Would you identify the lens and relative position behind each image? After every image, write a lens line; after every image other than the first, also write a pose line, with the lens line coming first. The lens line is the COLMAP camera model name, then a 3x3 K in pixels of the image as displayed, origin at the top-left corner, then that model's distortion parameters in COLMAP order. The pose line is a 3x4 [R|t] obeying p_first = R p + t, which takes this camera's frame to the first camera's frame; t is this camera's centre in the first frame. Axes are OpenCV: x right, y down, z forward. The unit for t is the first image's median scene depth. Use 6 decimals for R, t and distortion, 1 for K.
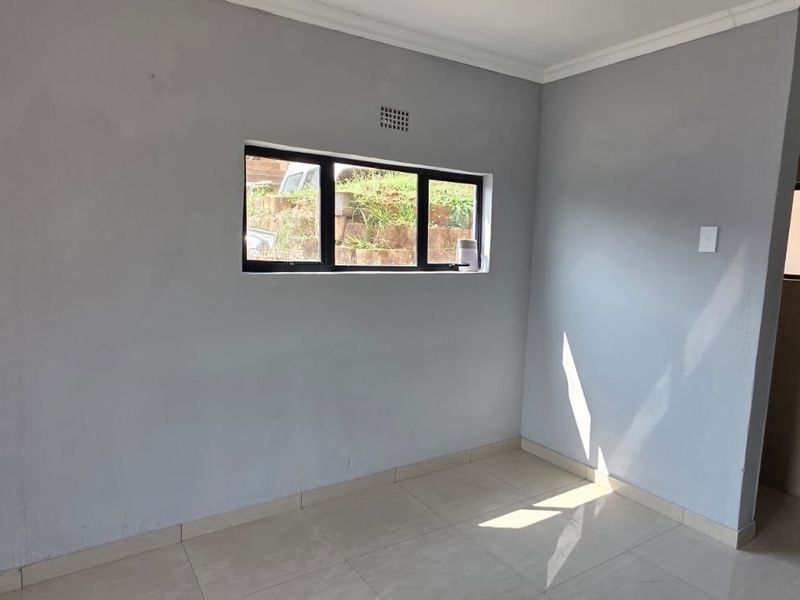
lens RADIAL K [[519.8, 0, 395.5], [0, 519.8, 302.3], [0, 0, 1]] dist [-0.002231, 0.002101]
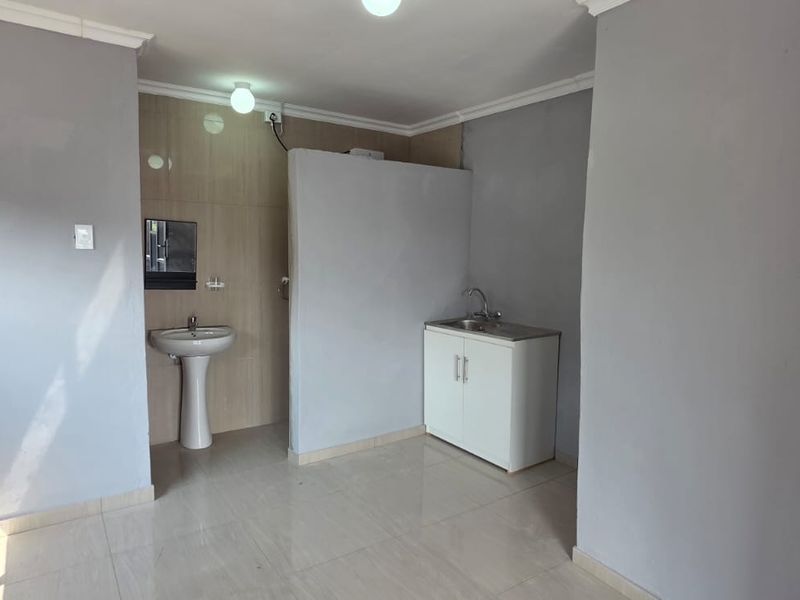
lens RADIAL K [[519.8, 0, 395.5], [0, 519.8, 302.3], [0, 0, 1]] dist [-0.002231, 0.002101]
pose [[0.012187, -0.138974, 0.990221, -0.434069], [0.111051, 0.984357, 0.136784, -0.065484], [-0.993740, 0.108298, 0.027429, 0.367378]]
